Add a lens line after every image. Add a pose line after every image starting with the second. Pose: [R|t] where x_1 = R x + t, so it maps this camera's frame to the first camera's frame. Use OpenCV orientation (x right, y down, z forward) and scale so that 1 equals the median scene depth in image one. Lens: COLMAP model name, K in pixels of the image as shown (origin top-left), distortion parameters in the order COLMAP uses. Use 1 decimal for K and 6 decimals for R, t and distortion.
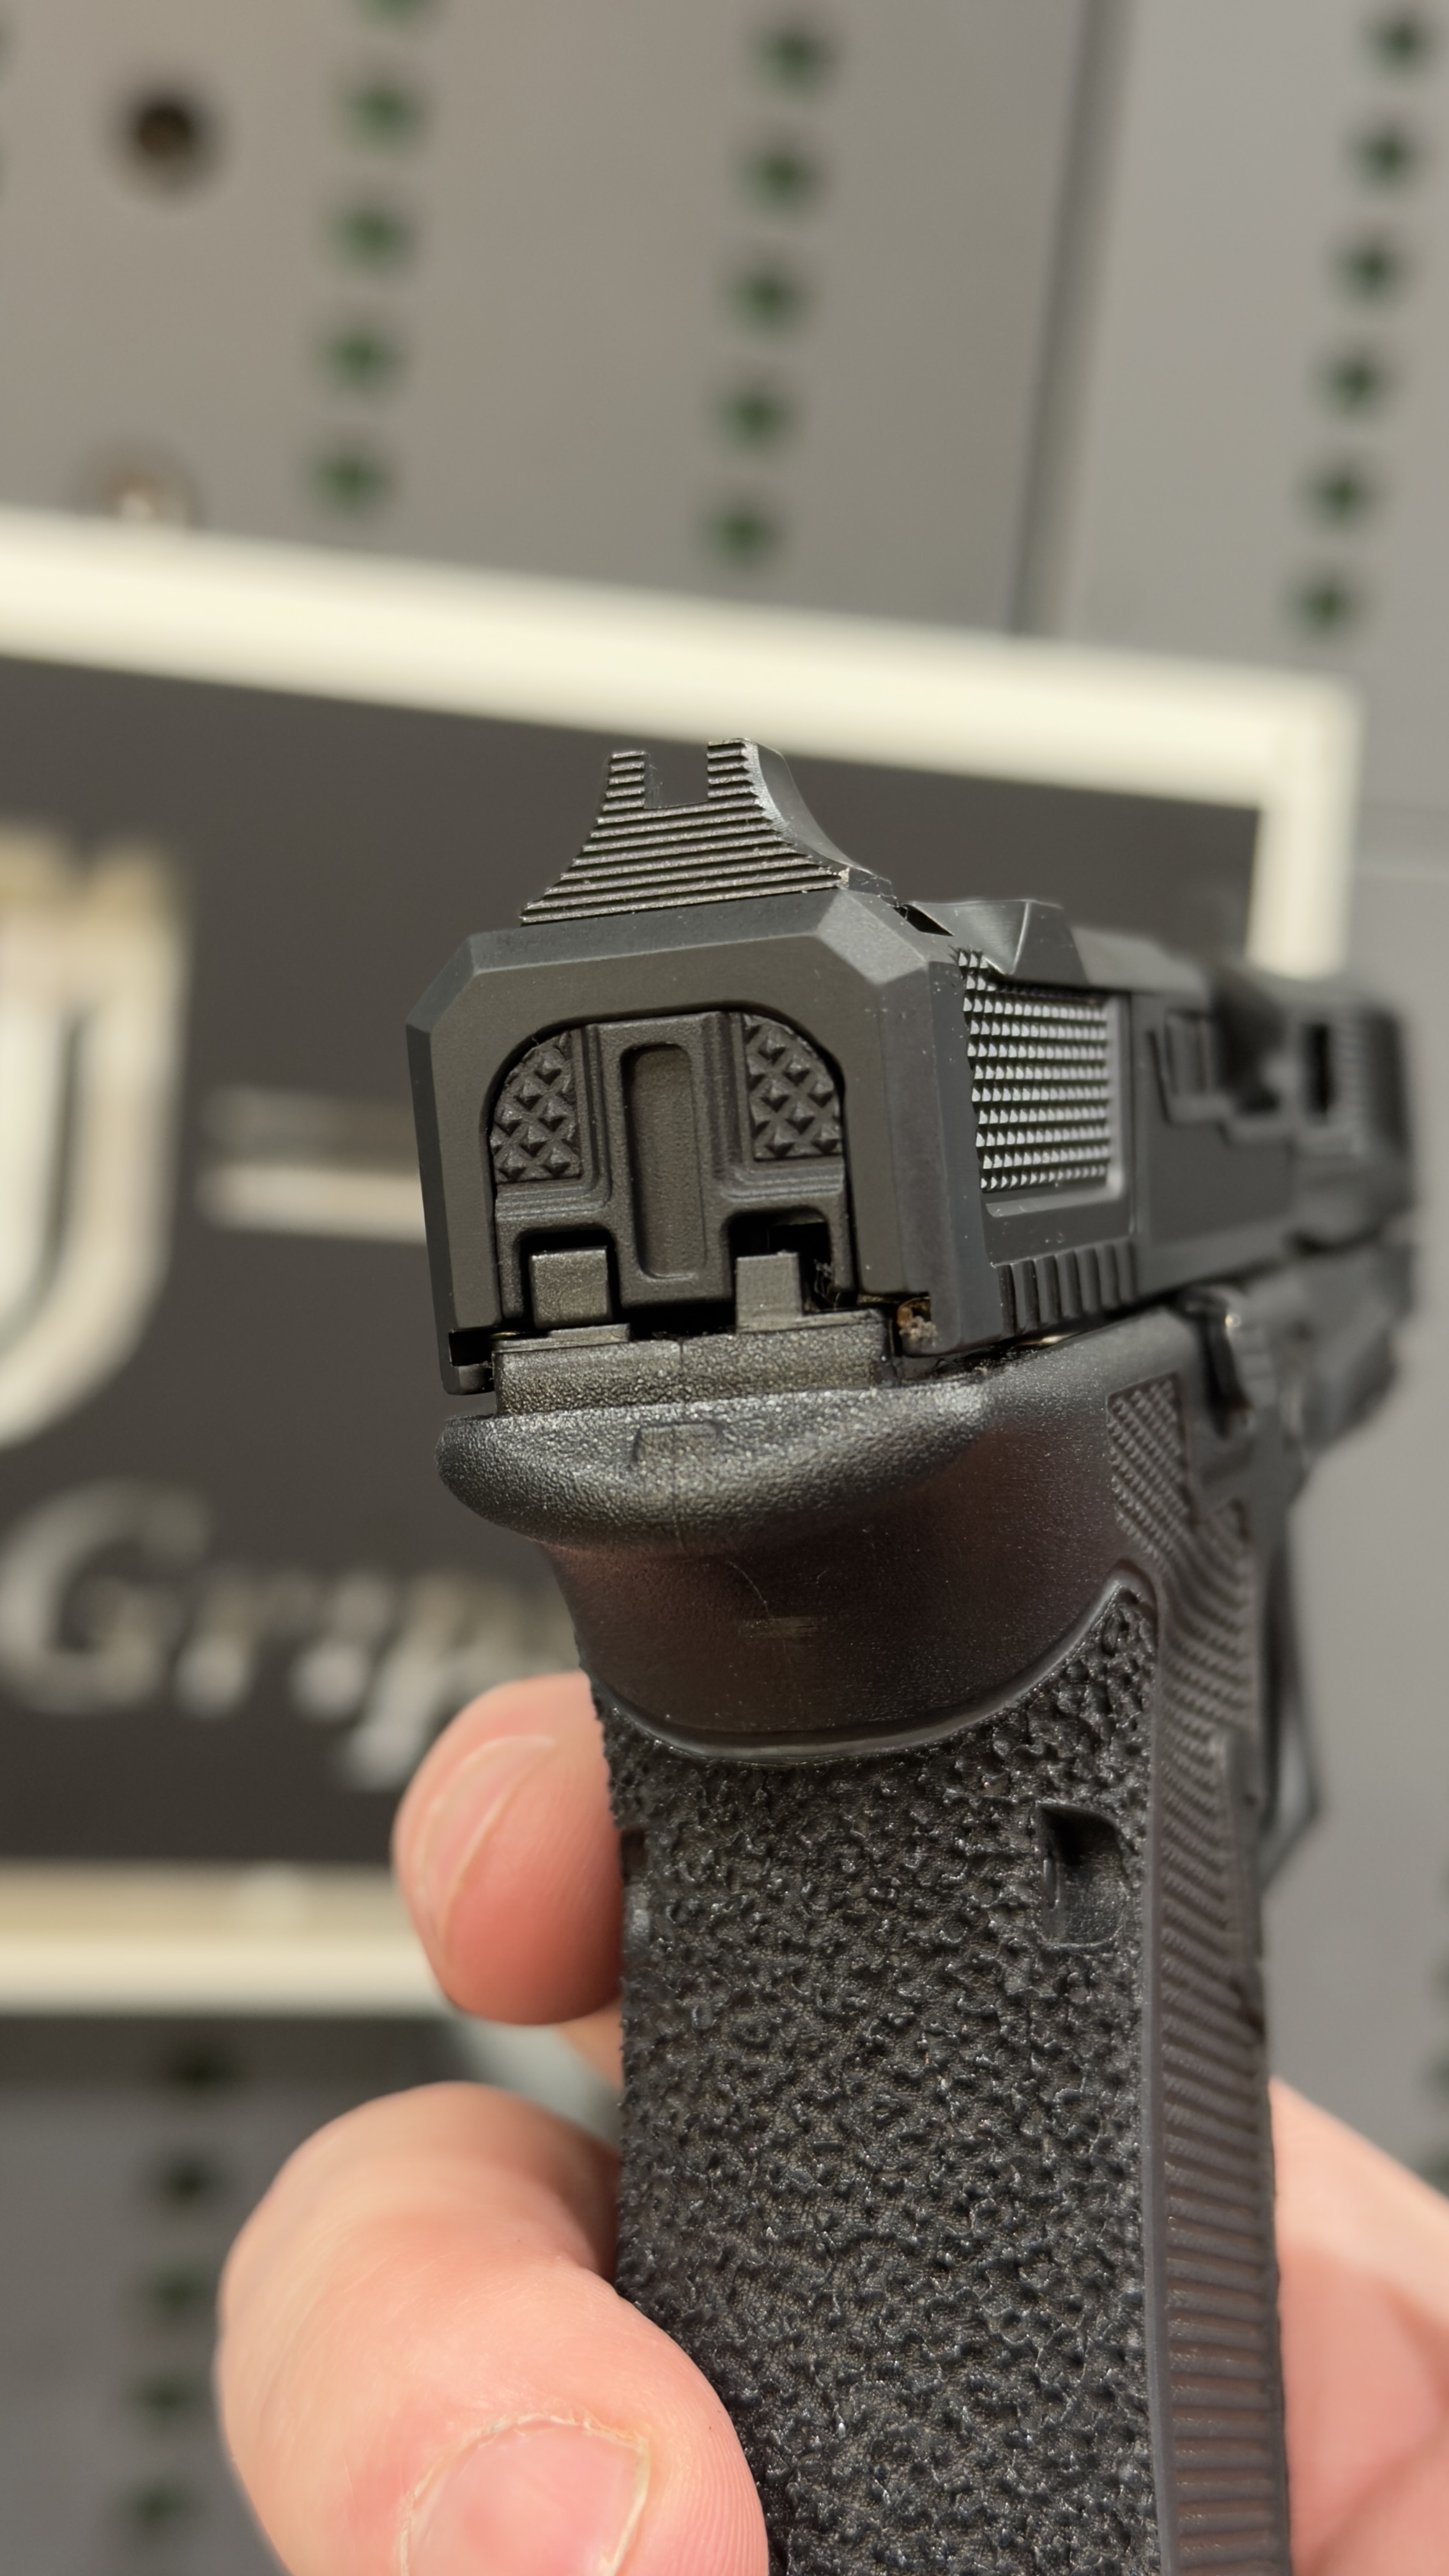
lens RADIAL K [[3939.6, 0, 724.5], [0, 3939.6, 1288.0], [0, 0, 1]] dist [0.128261, -0.131285]
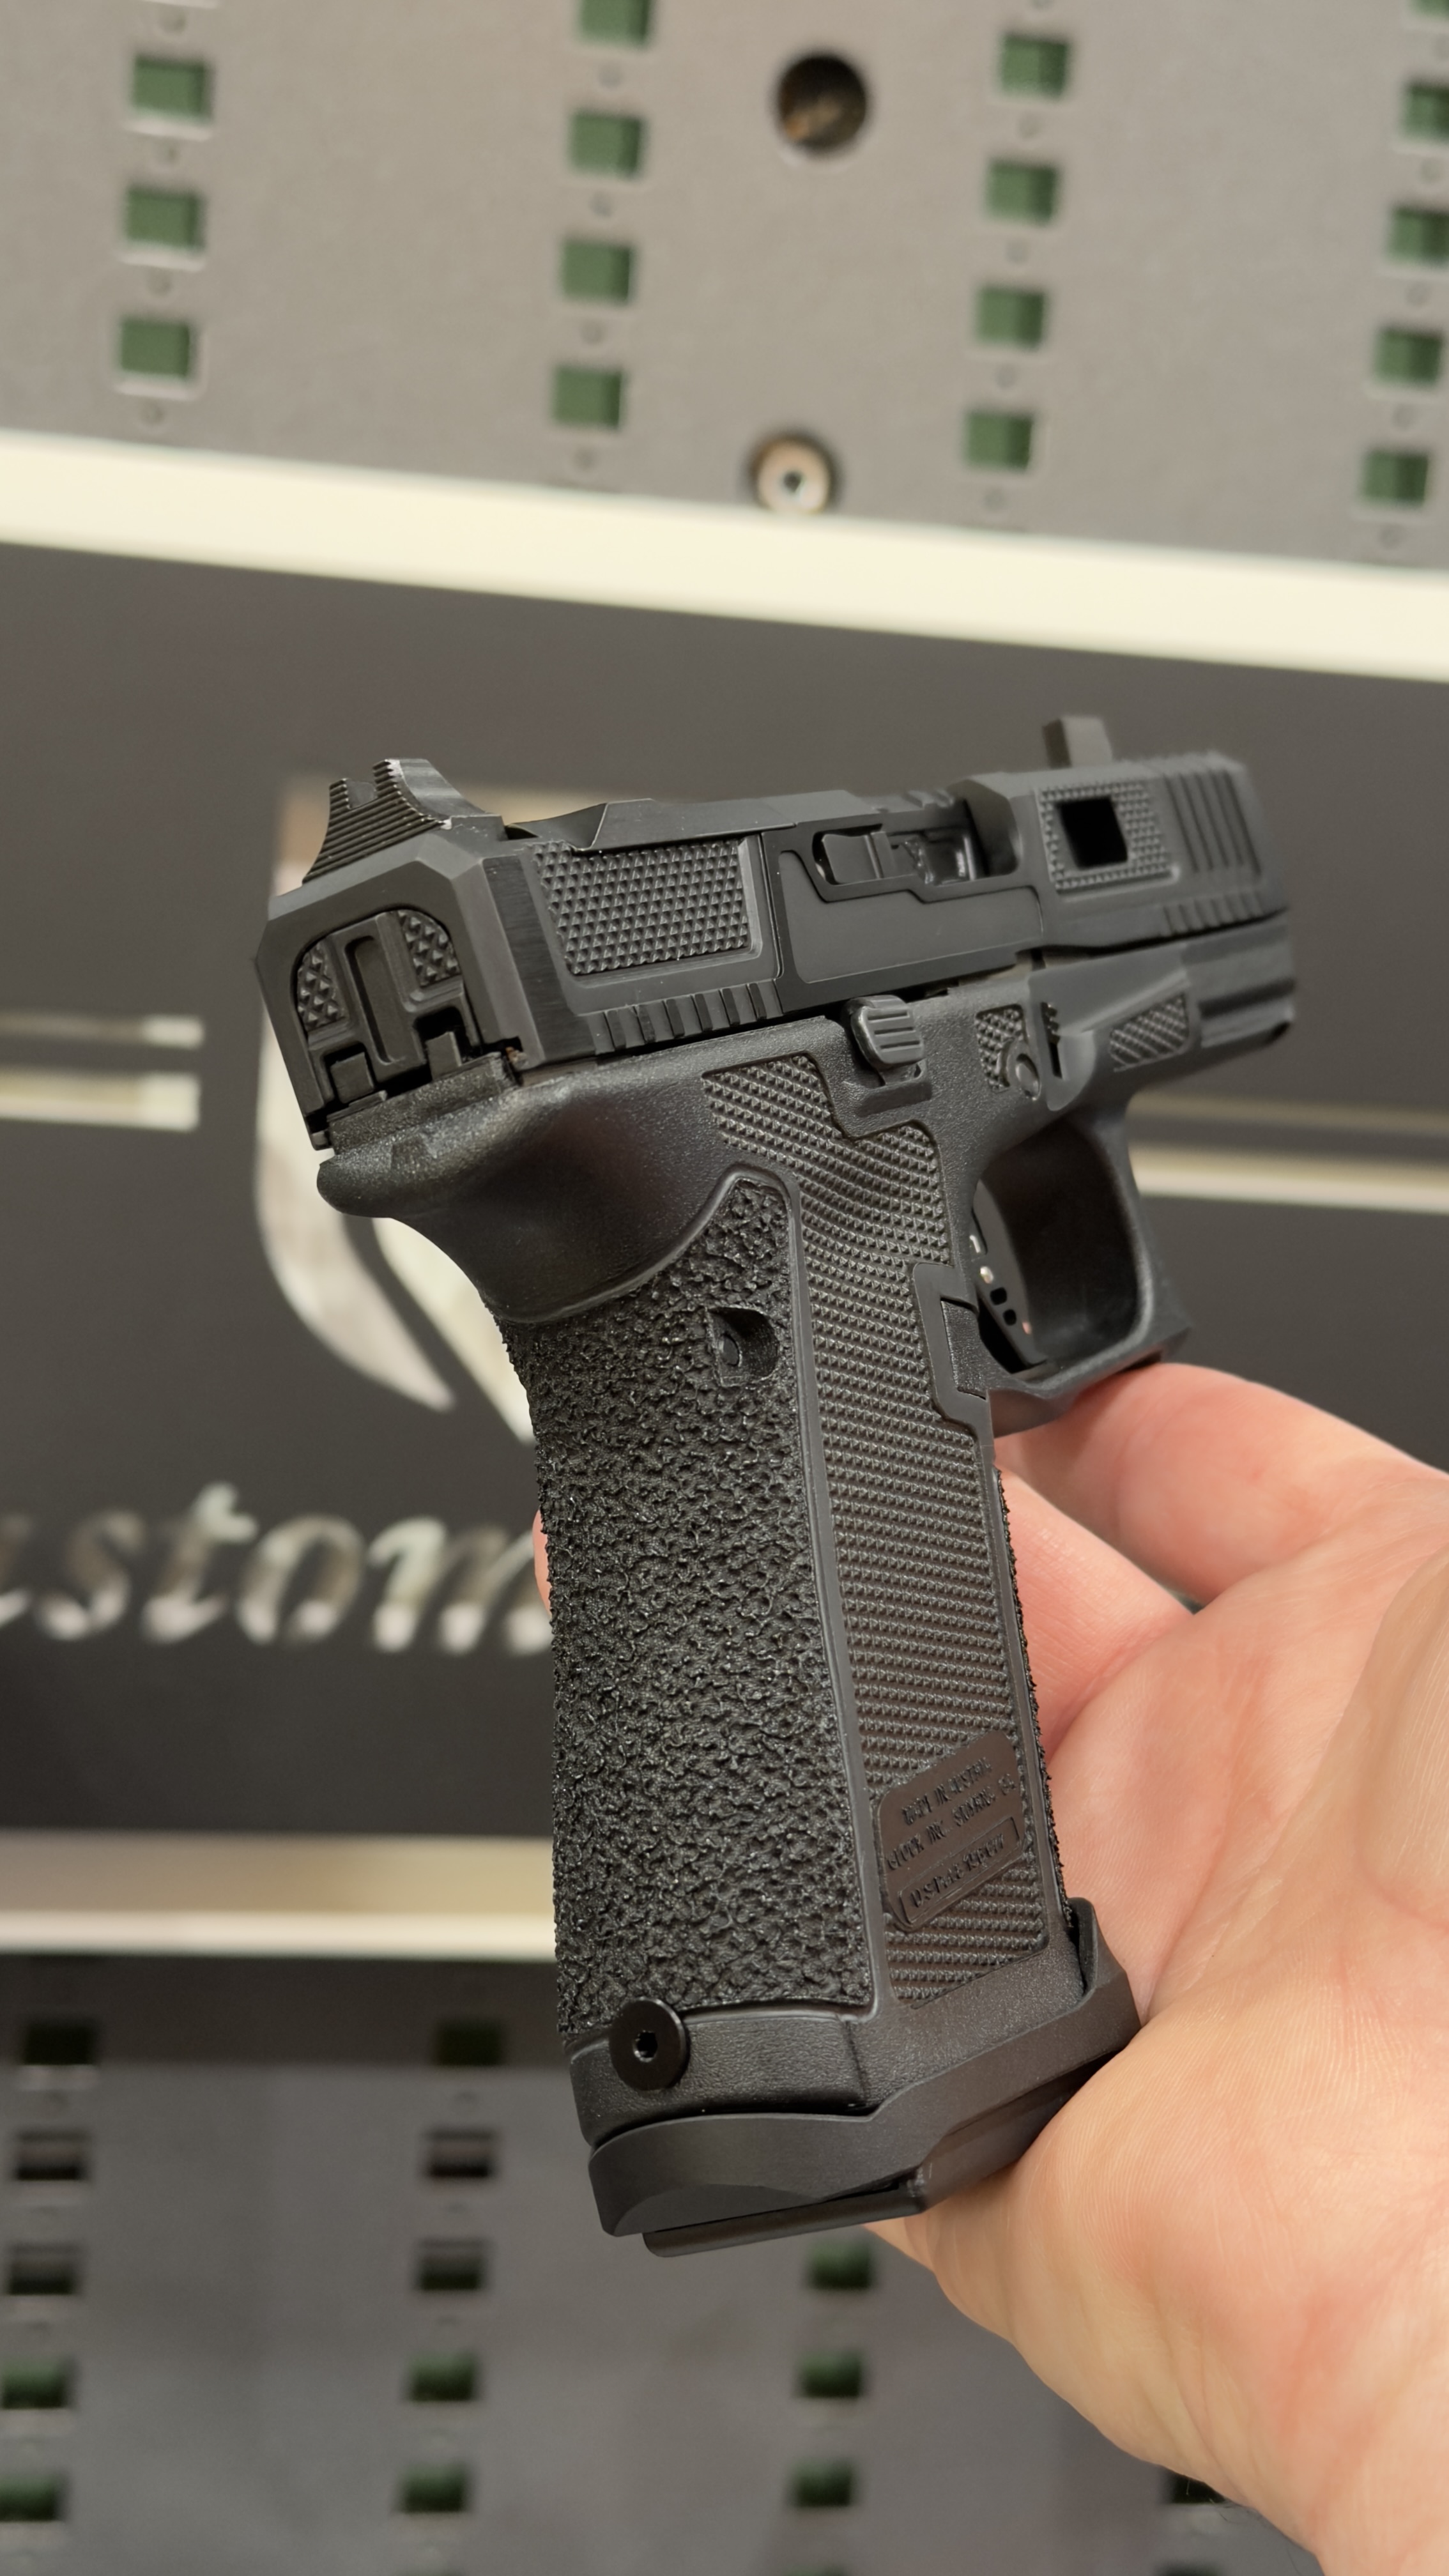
lens RADIAL K [[3939.6, 0, 724.5], [0, 3939.6, 1288.0], [0, 0, 1]] dist [0.128261, -0.131285]
pose [[0.948253, -0.211472, -0.236847, 0.515807], [0.215876, 0.976392, -0.007497, 0.139923], [0.232841, -0.044021, 0.971518, -0.714550]]
